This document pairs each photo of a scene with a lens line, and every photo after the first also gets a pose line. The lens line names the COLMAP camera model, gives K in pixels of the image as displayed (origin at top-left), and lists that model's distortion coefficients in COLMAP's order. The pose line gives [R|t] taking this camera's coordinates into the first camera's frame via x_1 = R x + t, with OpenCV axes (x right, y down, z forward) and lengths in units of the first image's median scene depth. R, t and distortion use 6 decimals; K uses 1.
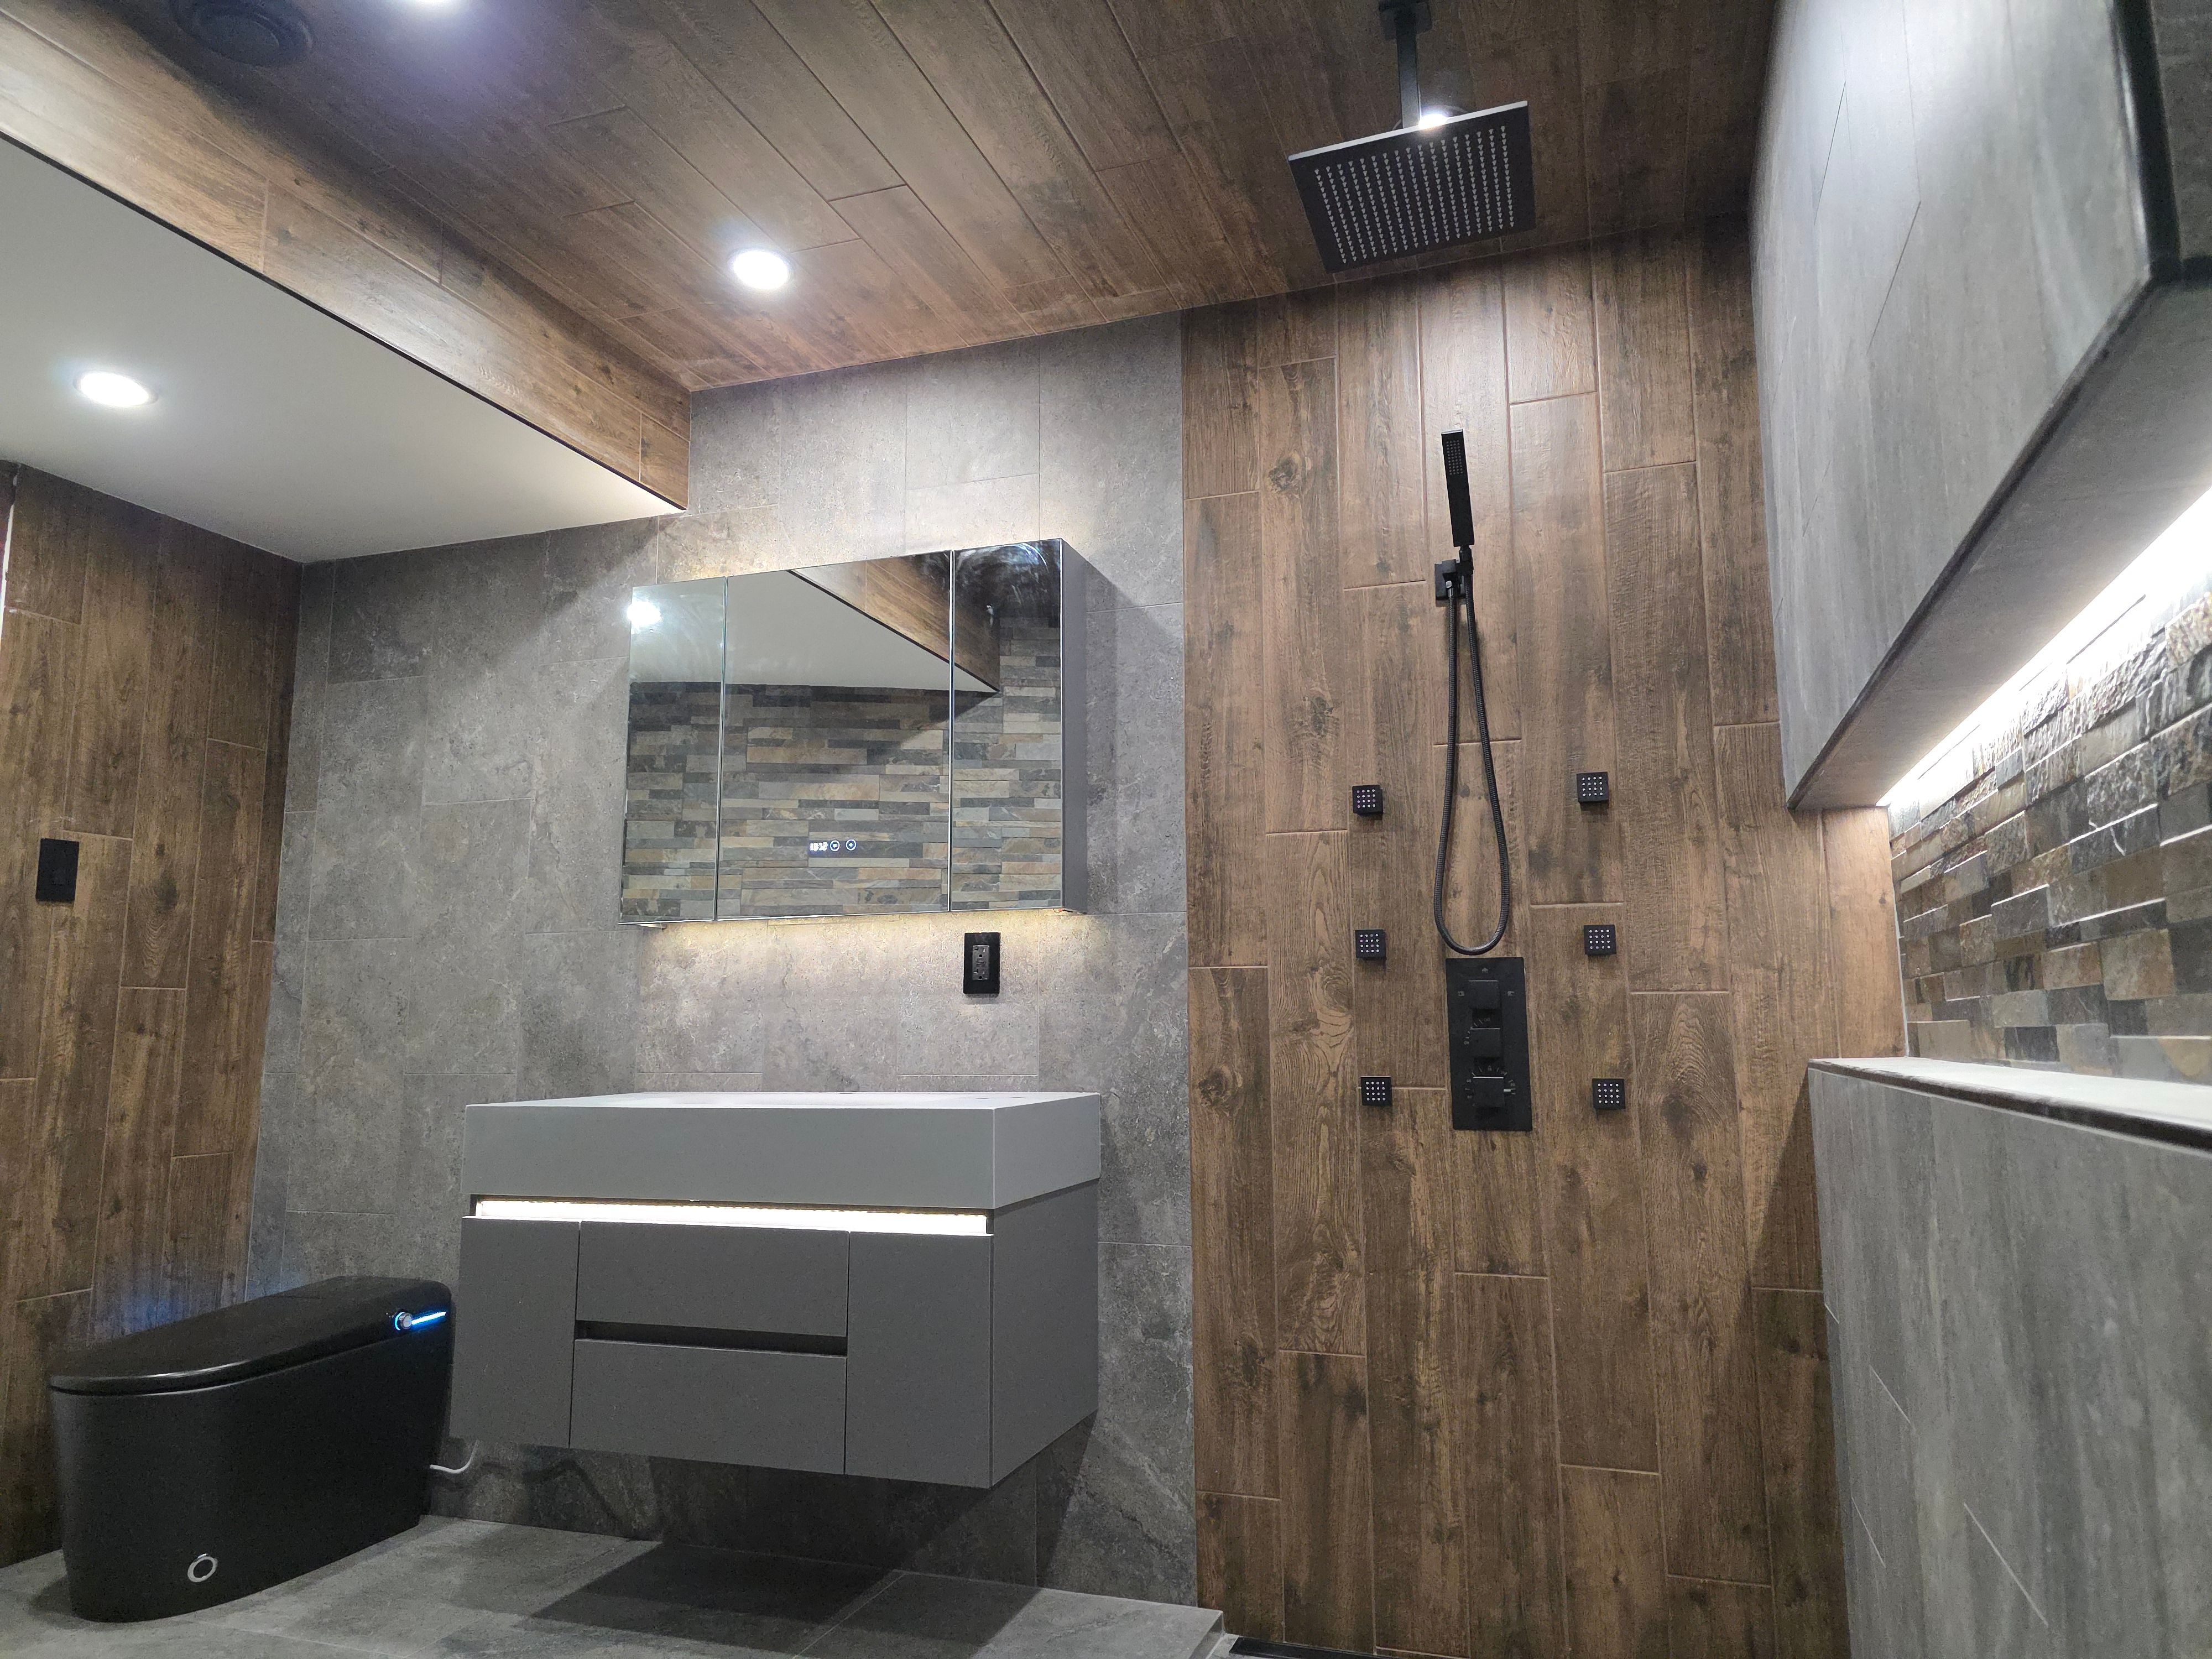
lens RADIAL K [[1482.4, 0, 1102.1], [0, 1482.4, 816.9], [0, 0, 1]] dist [0.067130, -0.060567]
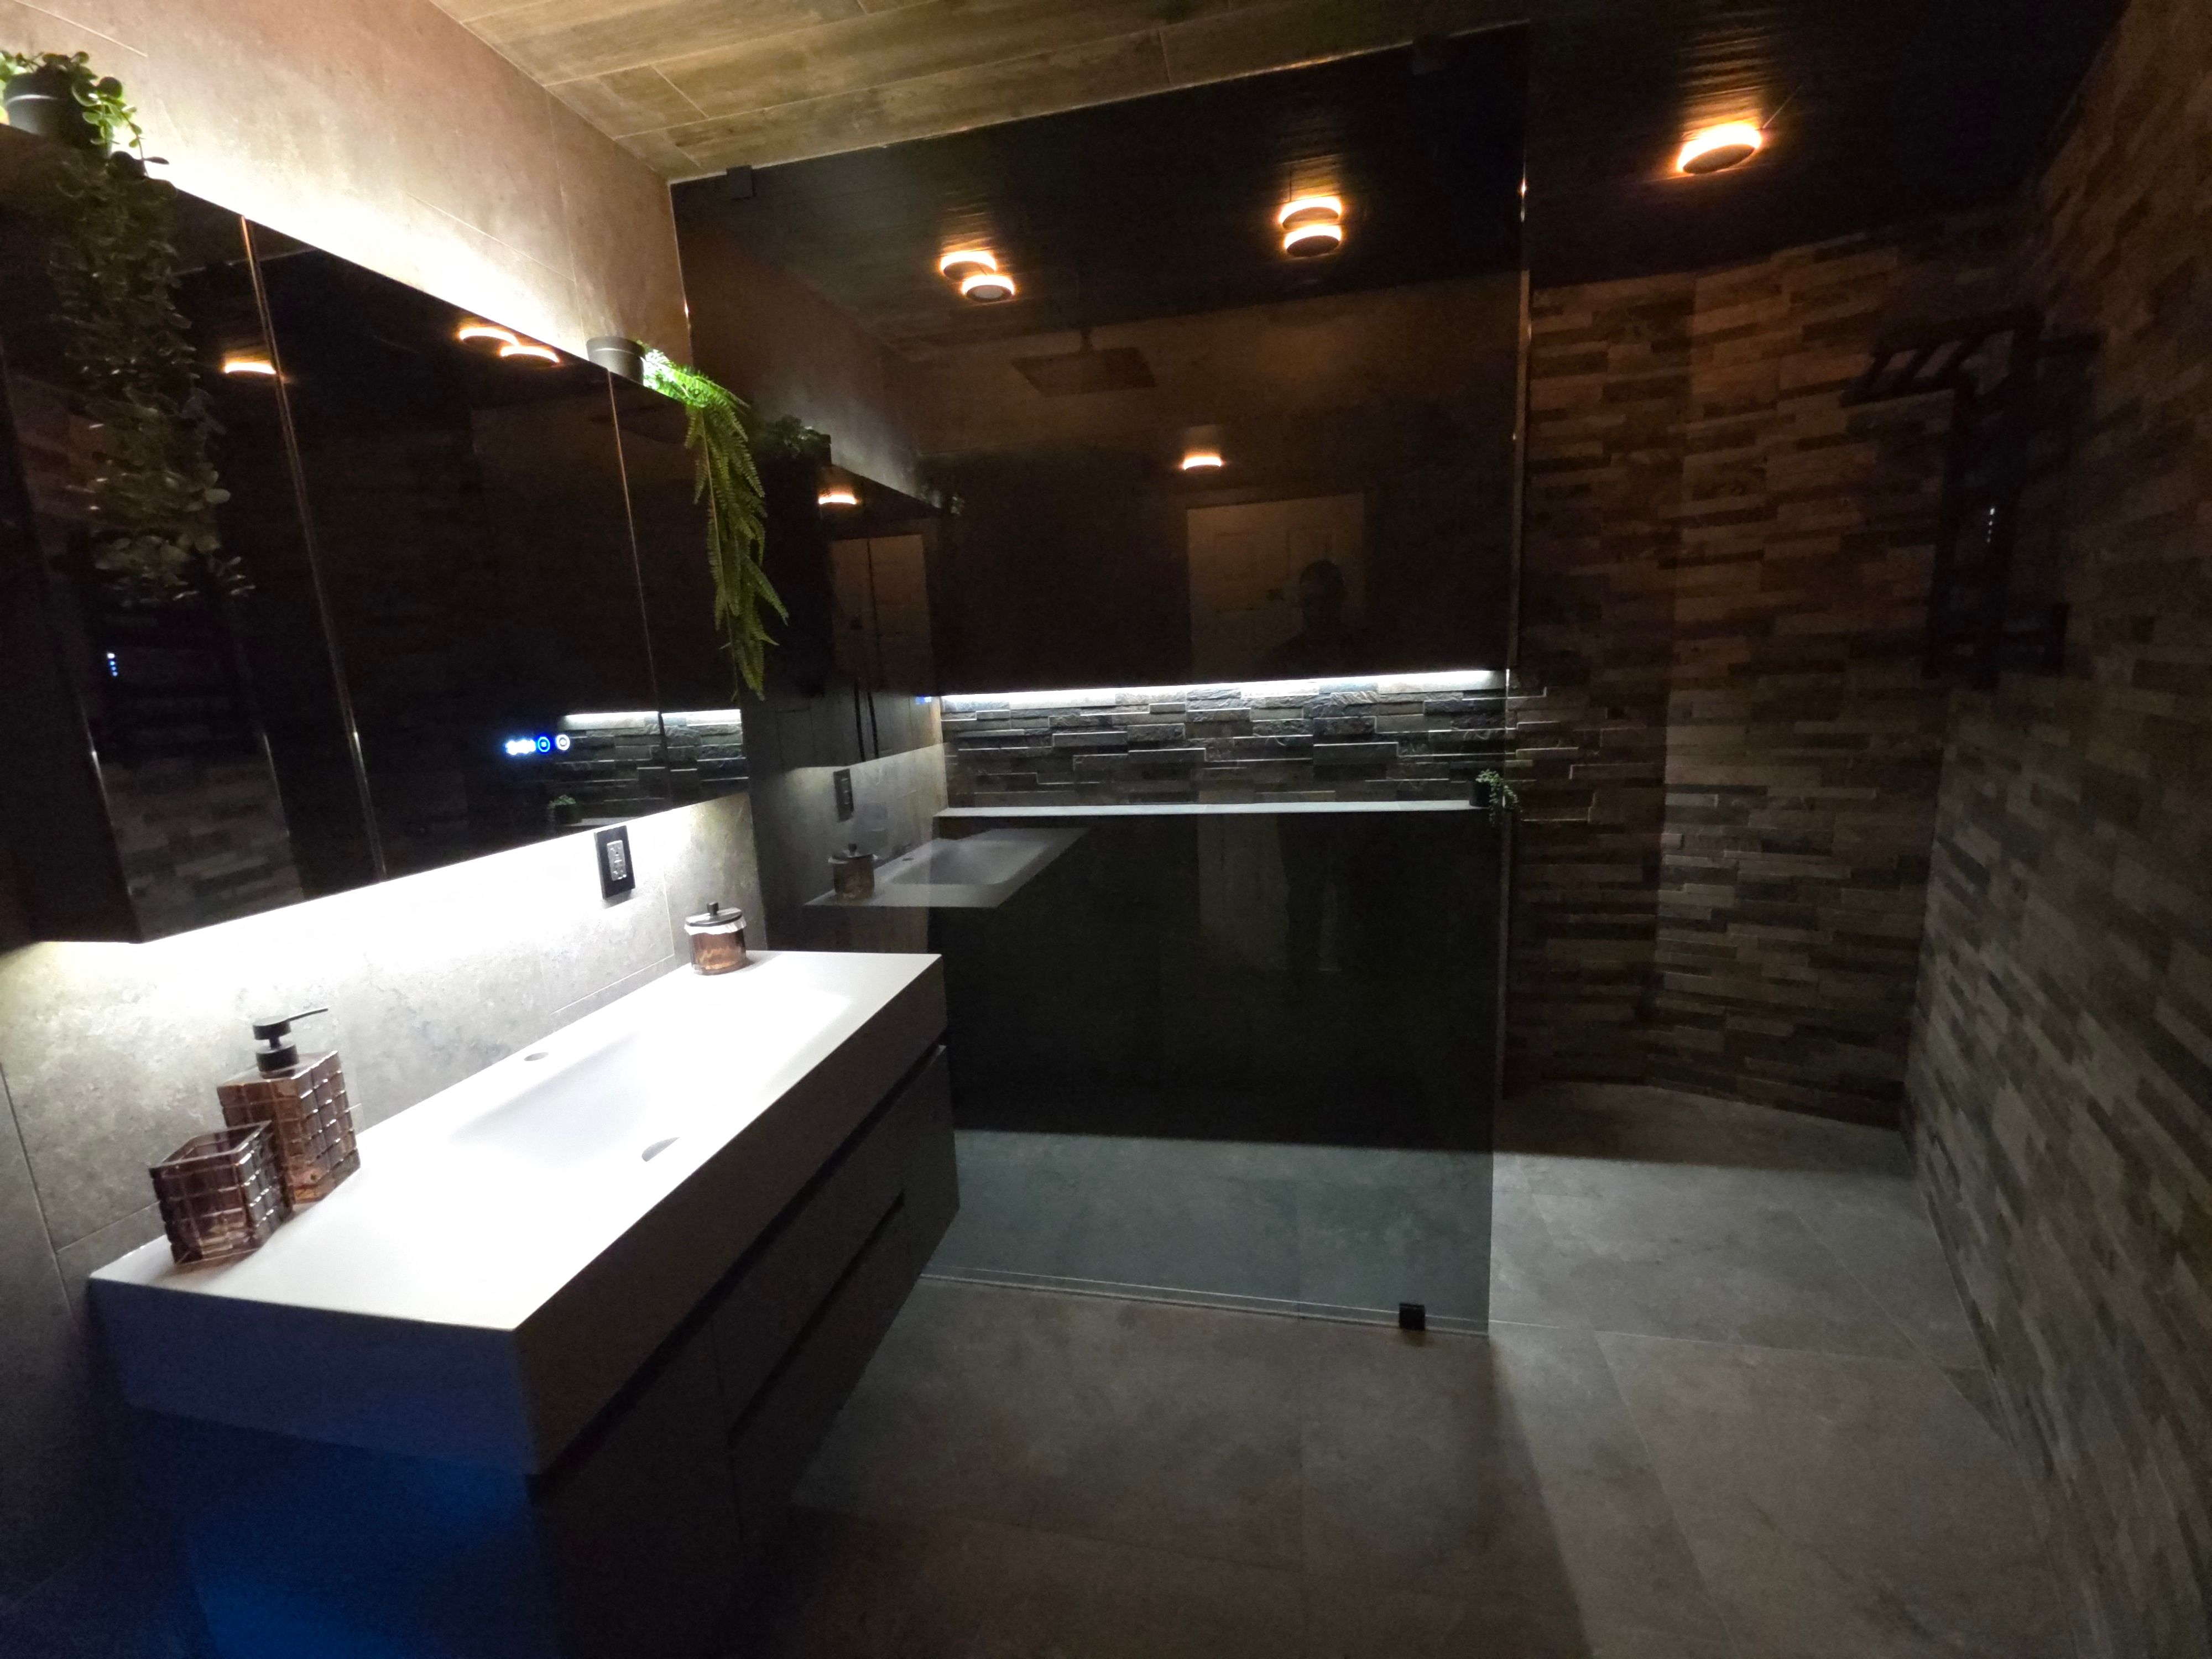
lens RADIAL K [[871.3, 0, 1103.9], [0, 871.3, 825.7], [0, 0, 1]] dist [0.011310, -0.005639]
pose [[-0.133593, -0.166976, 0.976868, -0.645440], [-0.092263, 0.983519, 0.155495, -0.033933], [-0.986732, -0.069356, -0.146797, 0.784028]]
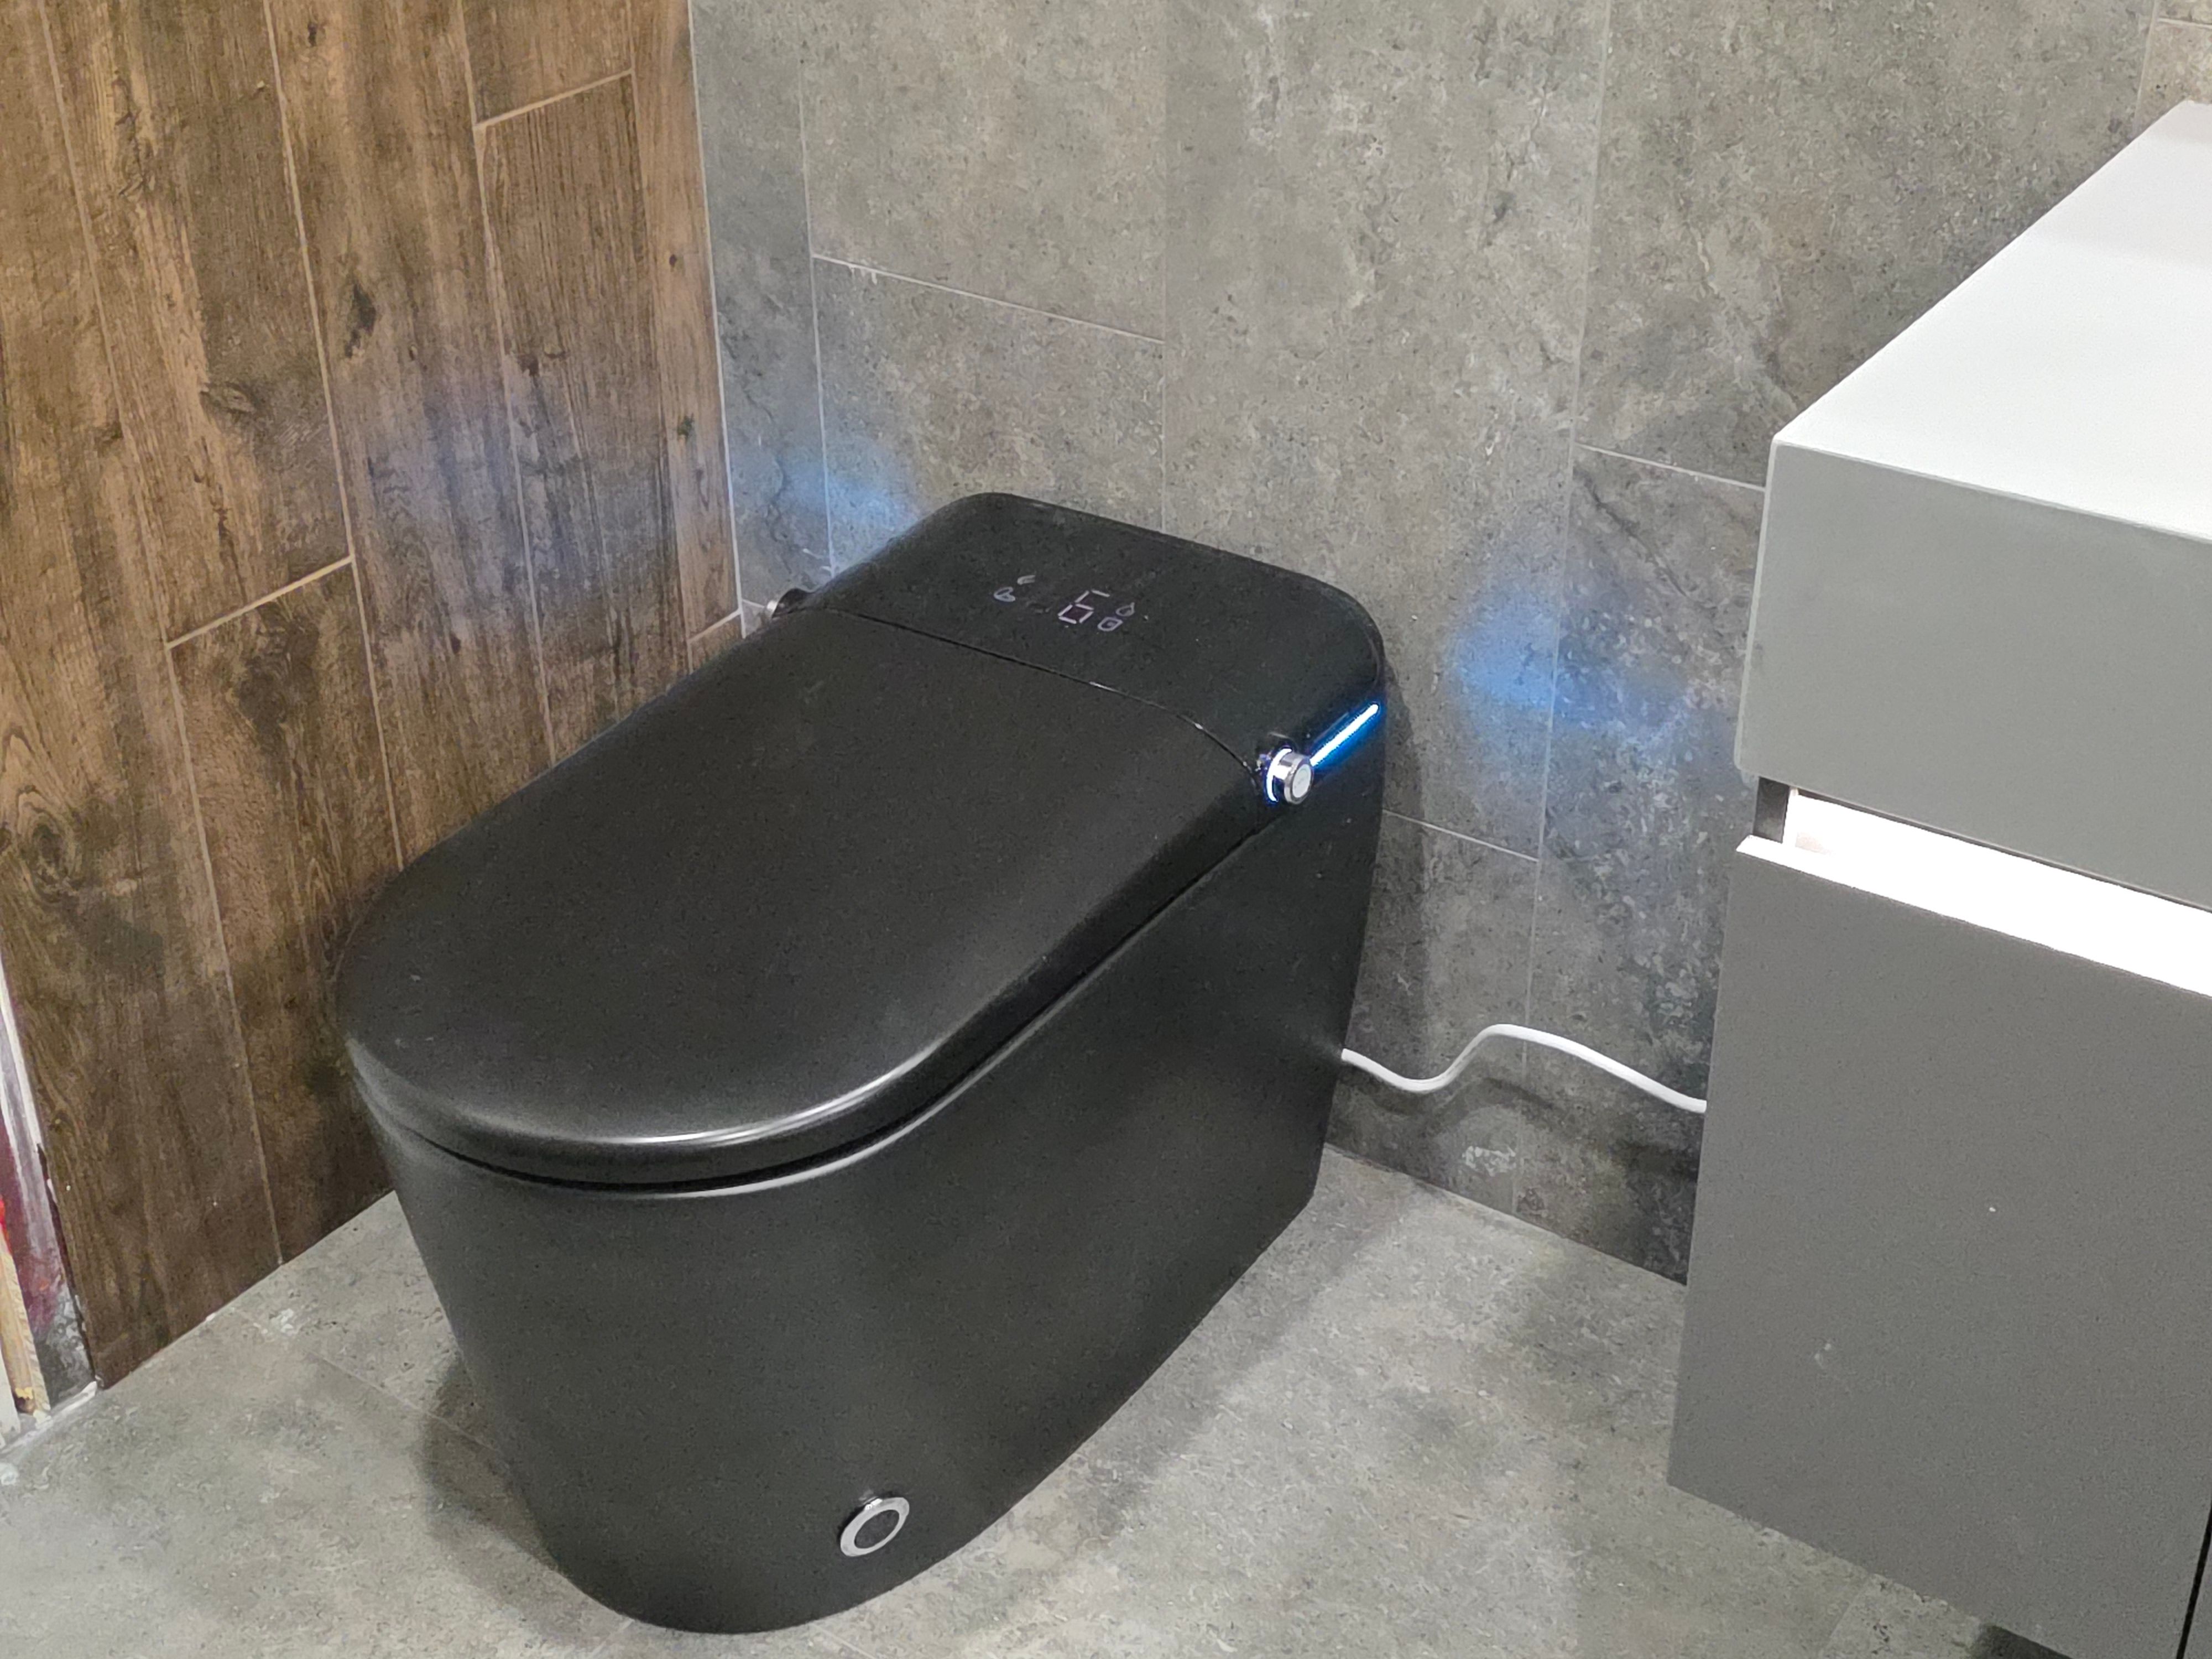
lens RADIAL K [[2948.1, 0, 1094.0], [0, 2948.1, 792.7], [0, 0, 1]] dist [0.111442, 0.000000]
pose [[0.963852, 0.132919, -0.230915, -0.377964], [0.041053, 0.782238, 0.621626, -0.041581], [0.263256, -0.608635, 0.748505, 0.557511]]
